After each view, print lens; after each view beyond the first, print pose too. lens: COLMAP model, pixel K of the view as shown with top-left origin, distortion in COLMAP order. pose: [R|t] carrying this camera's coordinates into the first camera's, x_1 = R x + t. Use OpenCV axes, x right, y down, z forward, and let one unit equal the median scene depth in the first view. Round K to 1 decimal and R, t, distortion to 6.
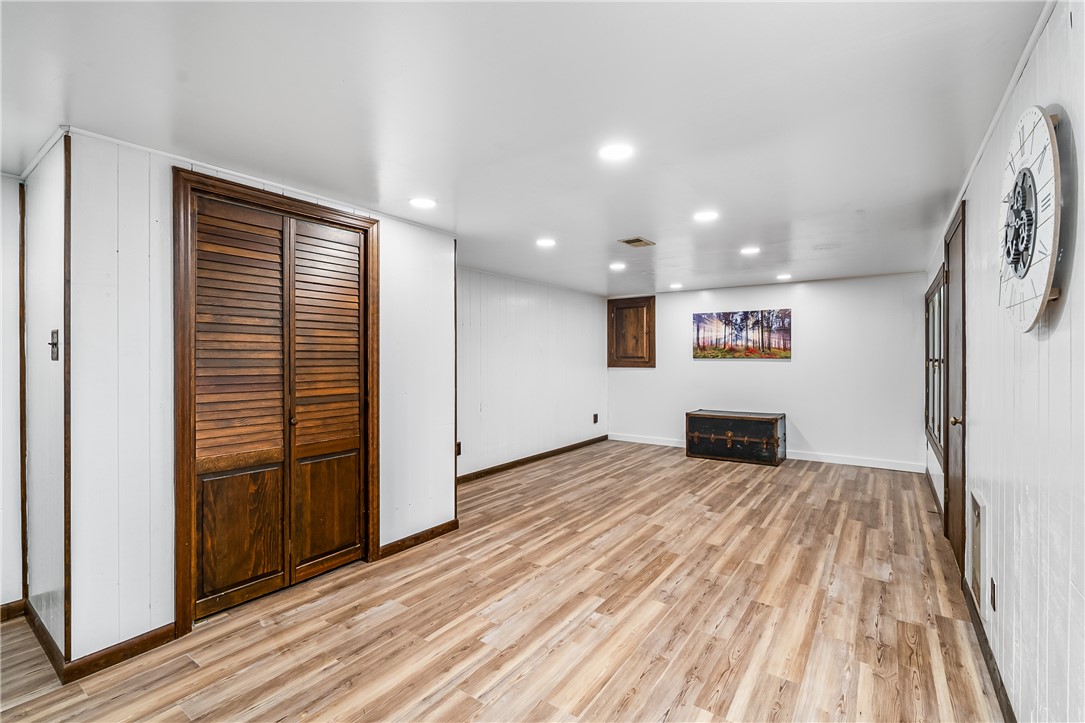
lens RADIAL K [[484.4, 0, 543.0], [0, 484.4, 360.4], [0, 0, 1]] dist [-0.005492, -0.002417]
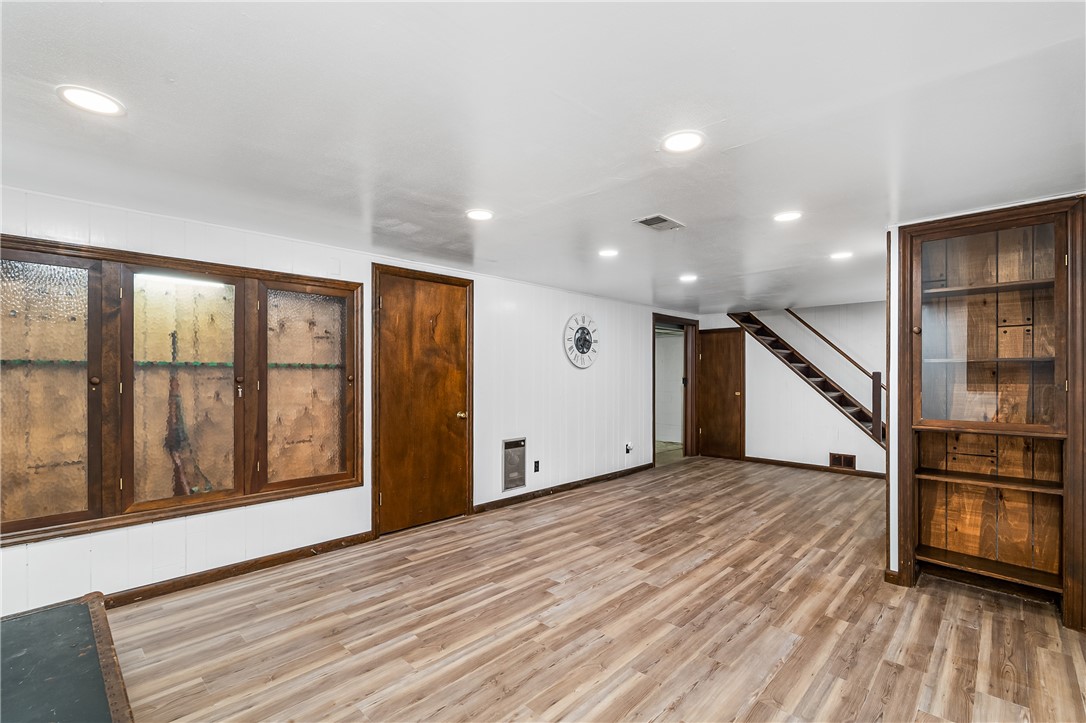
lens RADIAL K [[484.8, 0, 542.3], [0, 484.8, 368.7], [0, 0, 1]] dist [-0.005492, -0.002417]
pose [[-0.989402, 0.003071, 0.145167, 0.303684], [0.002385, 0.999985, -0.004895, -0.013929], [-0.145180, -0.004497, -0.989395, 2.040226]]
